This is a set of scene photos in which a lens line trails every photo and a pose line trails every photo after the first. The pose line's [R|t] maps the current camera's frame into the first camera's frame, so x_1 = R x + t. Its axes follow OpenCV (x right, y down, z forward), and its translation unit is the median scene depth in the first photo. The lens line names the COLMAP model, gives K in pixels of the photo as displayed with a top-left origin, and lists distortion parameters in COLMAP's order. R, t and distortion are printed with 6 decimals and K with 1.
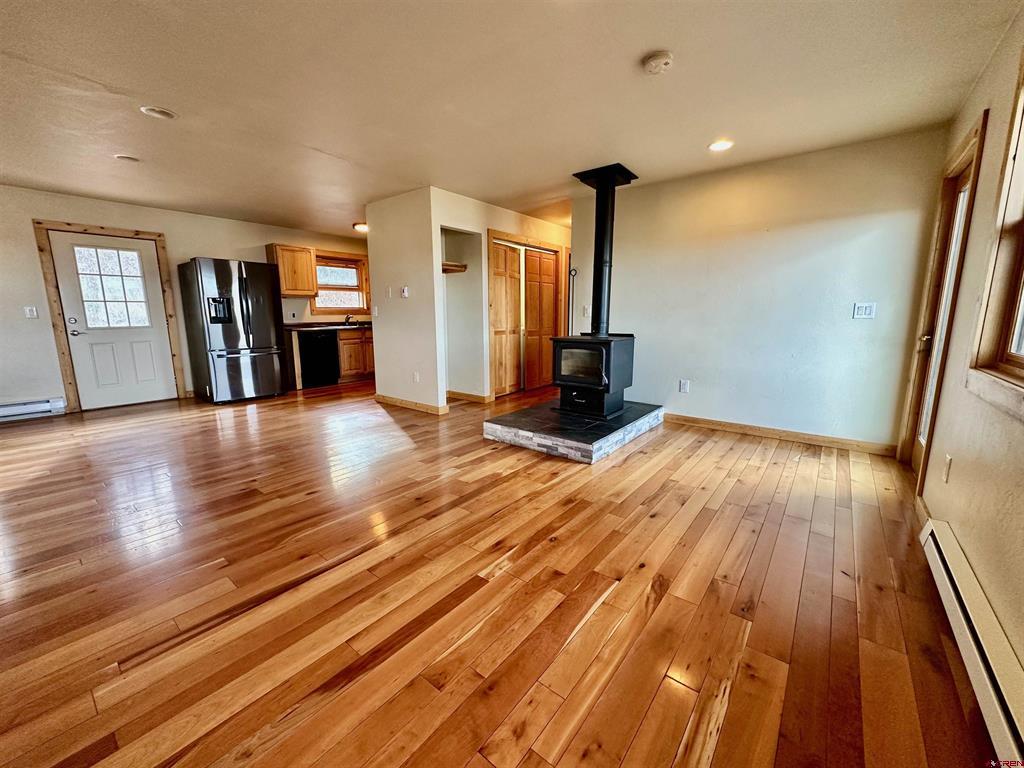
lens RADIAL K [[409.0, 0, 511.5], [0, 409.0, 381.9], [0, 0, 1]] dist [-0.004988, 0.001434]
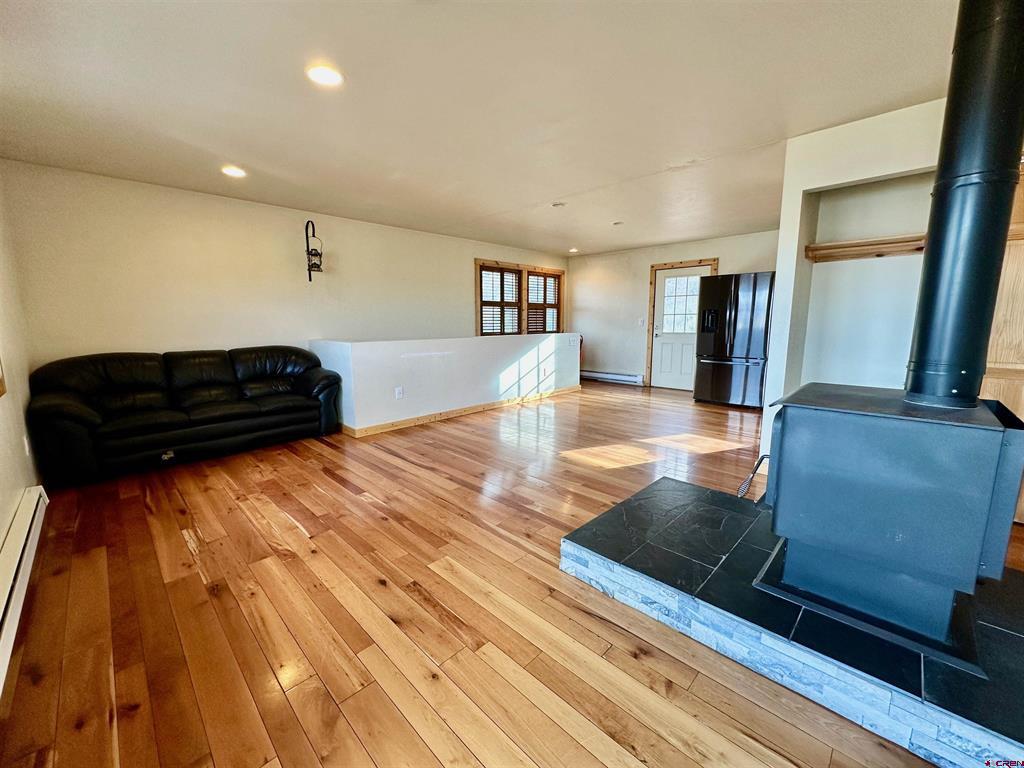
lens RADIAL K [[409.0, 0, 510.7], [0, 409.0, 385.2], [0, 0, 1]] dist [-0.004988, 0.001434]
pose [[-0.104004, 0.156035, -0.982261, 0.534248], [-0.161857, 0.971796, 0.171510, -0.117192], [0.981318, 0.176824, -0.075816, 0.629255]]
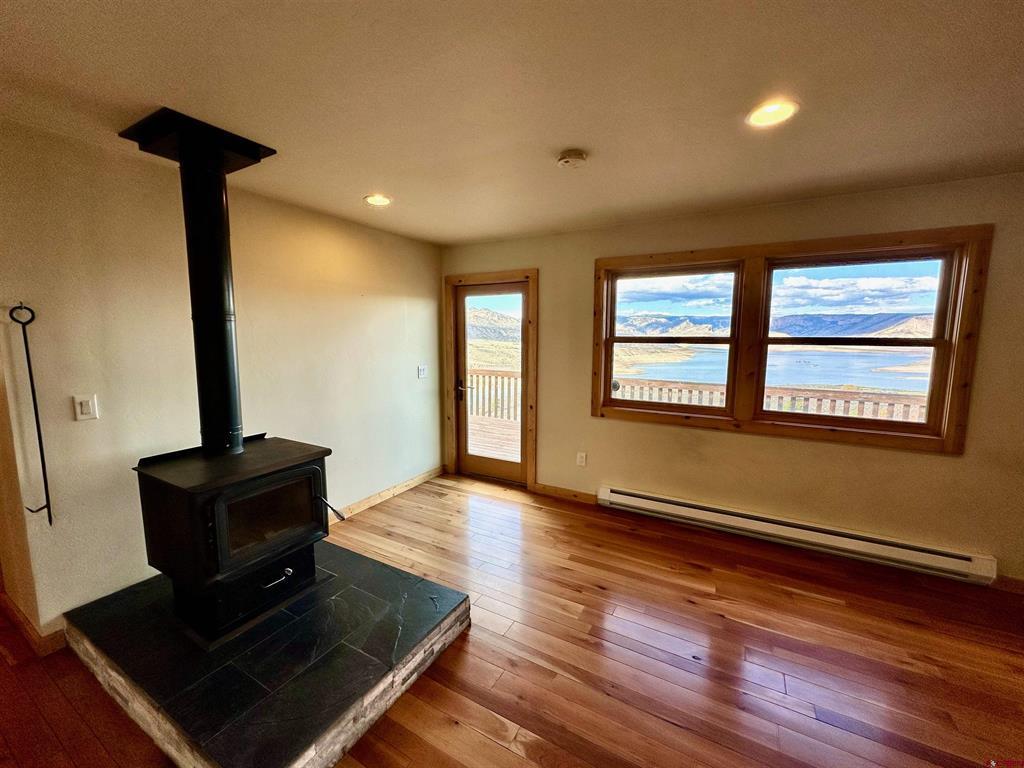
lens RADIAL K [[409.0, 0, 510.9], [0, 409.0, 383.4], [0, 0, 1]] dist [-0.004988, 0.001434]
pose [[-0.156738, -0.114009, 0.981038, -0.309718], [0.157540, 0.977711, 0.138792, -0.195494], [-0.974995, 0.176307, -0.135283, 0.651425]]
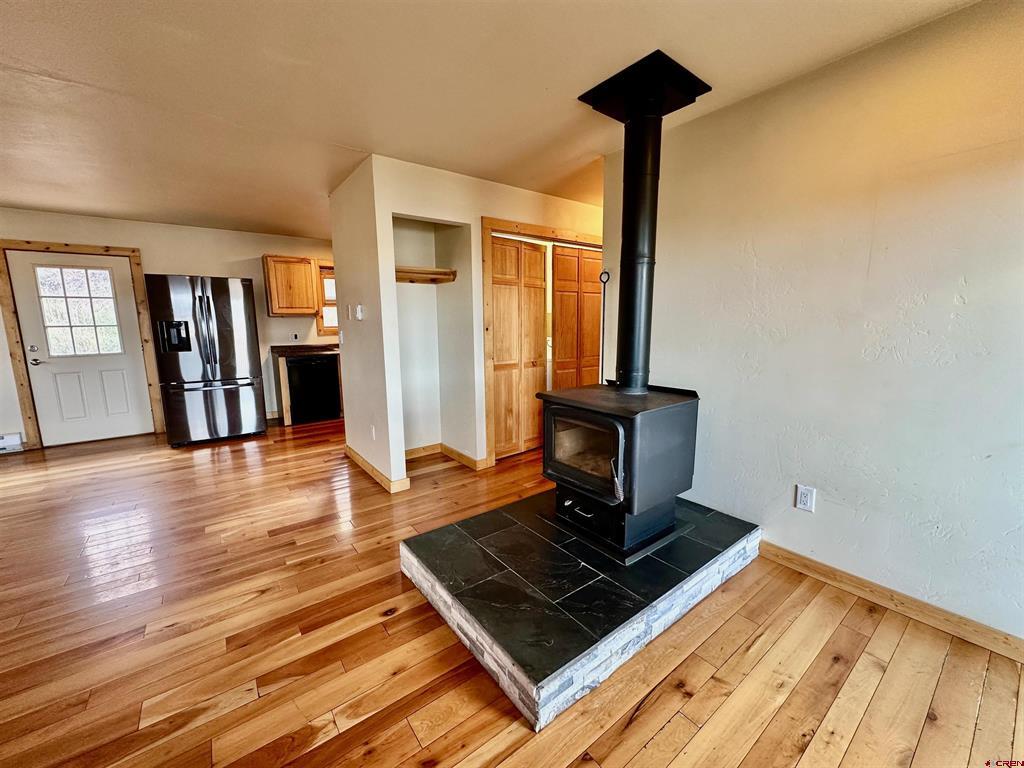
lens RADIAL K [[409.0, 0, 511.1], [0, 409.0, 382.0], [0, 0, 1]] dist [-0.004988, 0.001434]
pose [[0.968684, 0.029744, -0.246510, 0.179602], [-0.033691, 0.999363, -0.011808, -0.103919], [0.246002, 0.019744, 0.969068, 0.395314]]
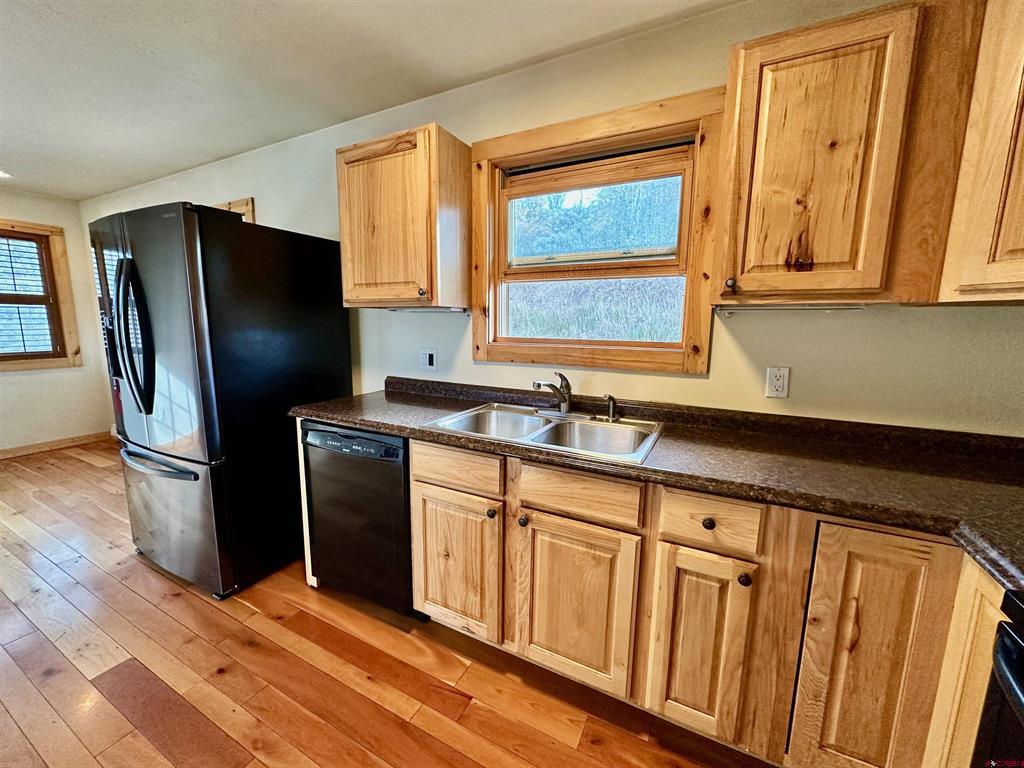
lens RADIAL K [[409.0, 0, 513.5], [0, 409.0, 380.0], [0, 0, 1]] dist [-0.004988, 0.001434]
pose [[0.193686, 0.140052, -0.971016, -0.257924], [-0.173602, 0.979032, 0.106581, -0.280835], [0.965582, 0.147927, 0.213938, 1.429843]]
